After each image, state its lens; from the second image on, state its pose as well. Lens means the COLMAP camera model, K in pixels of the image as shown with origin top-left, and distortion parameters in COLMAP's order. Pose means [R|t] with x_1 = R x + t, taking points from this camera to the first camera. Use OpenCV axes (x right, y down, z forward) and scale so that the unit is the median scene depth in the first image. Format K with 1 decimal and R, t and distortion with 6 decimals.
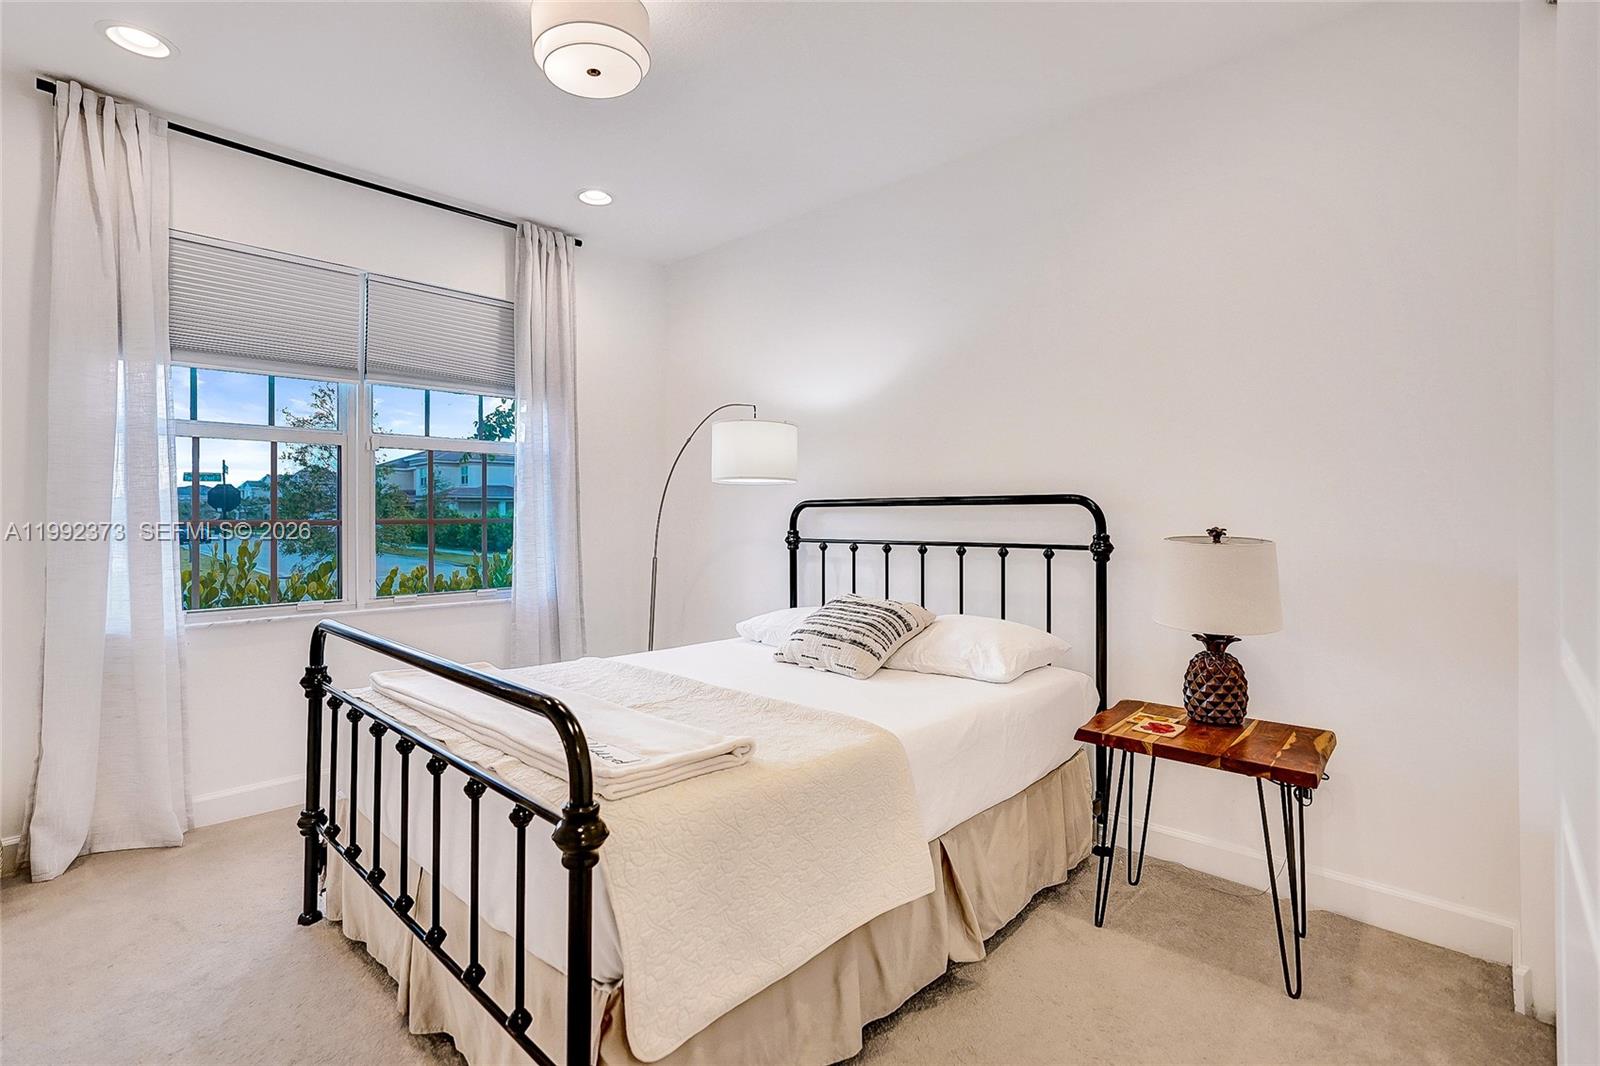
lens RADIAL K [[753.9, 0, 800.3], [0, 753.9, 522.9], [0, 0, 1]] dist [-0.051928, 0.023454]
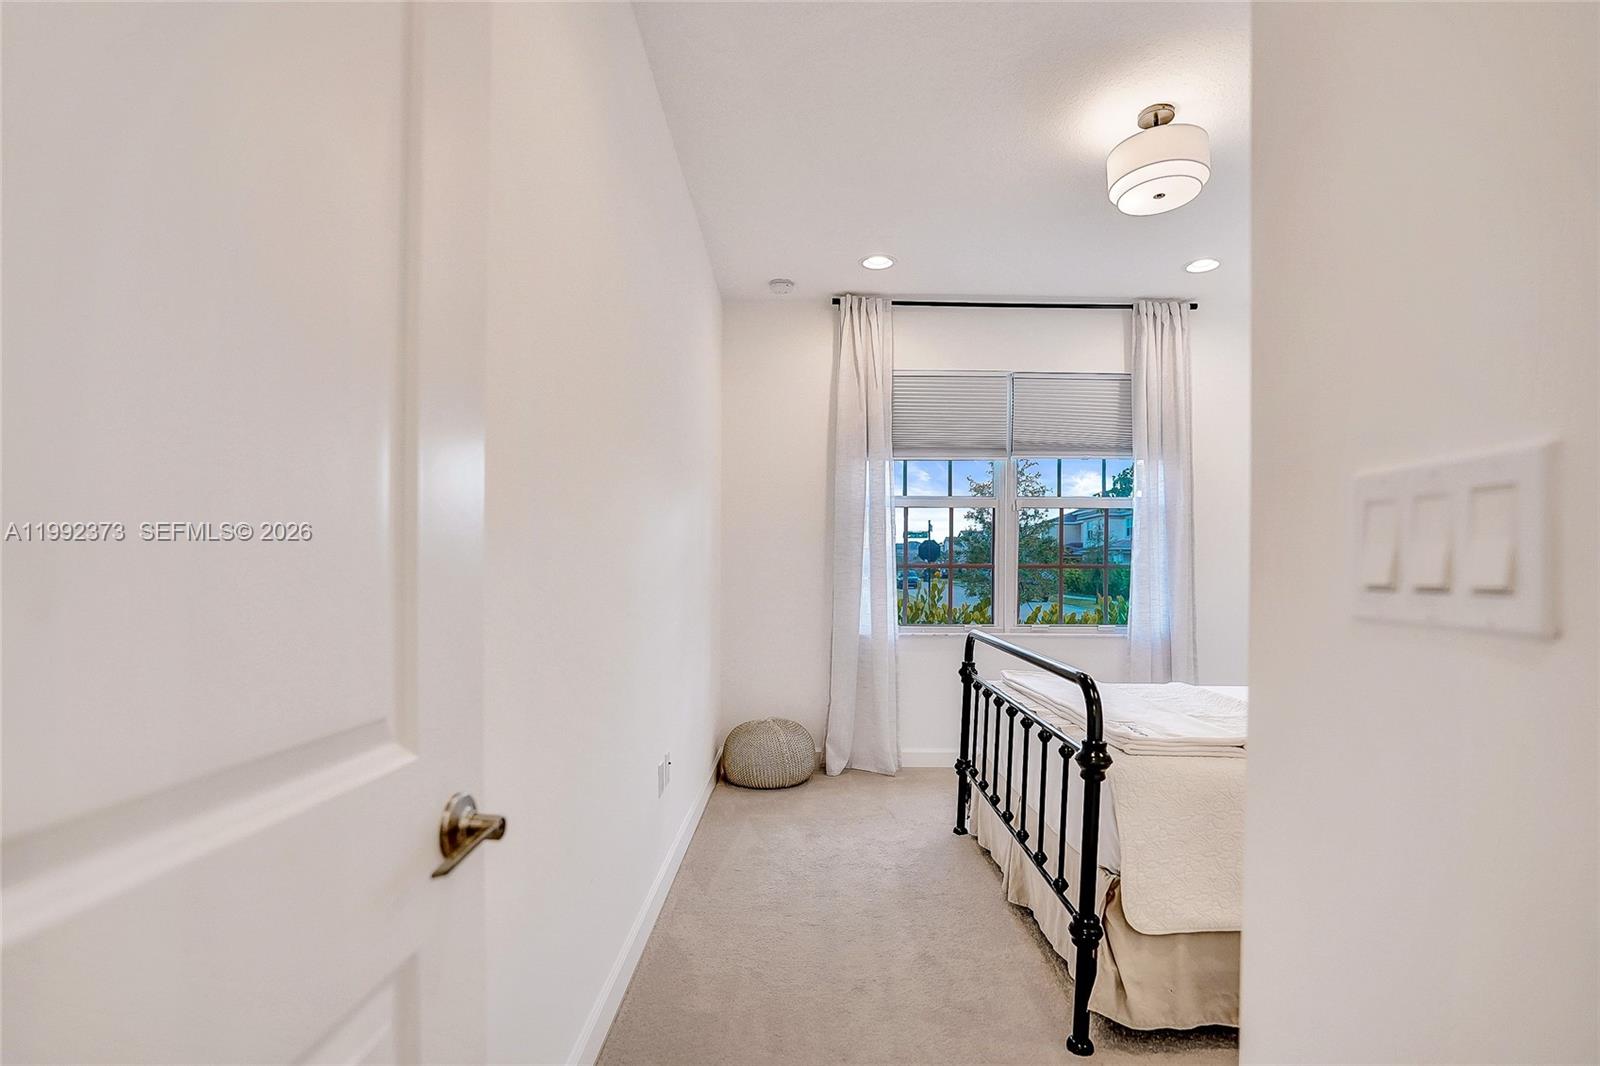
lens RADIAL K [[767.1, 0, 800.0], [0, 767.1, 533.0], [0, 0, 1]] dist [-0.002173, -0.000071]
pose [[0.673131, -0.027543, -0.739010, 0.180064], [-0.013438, 0.998686, -0.049461, 0.013987], [0.739401, 0.043225, 0.671876, -0.198882]]
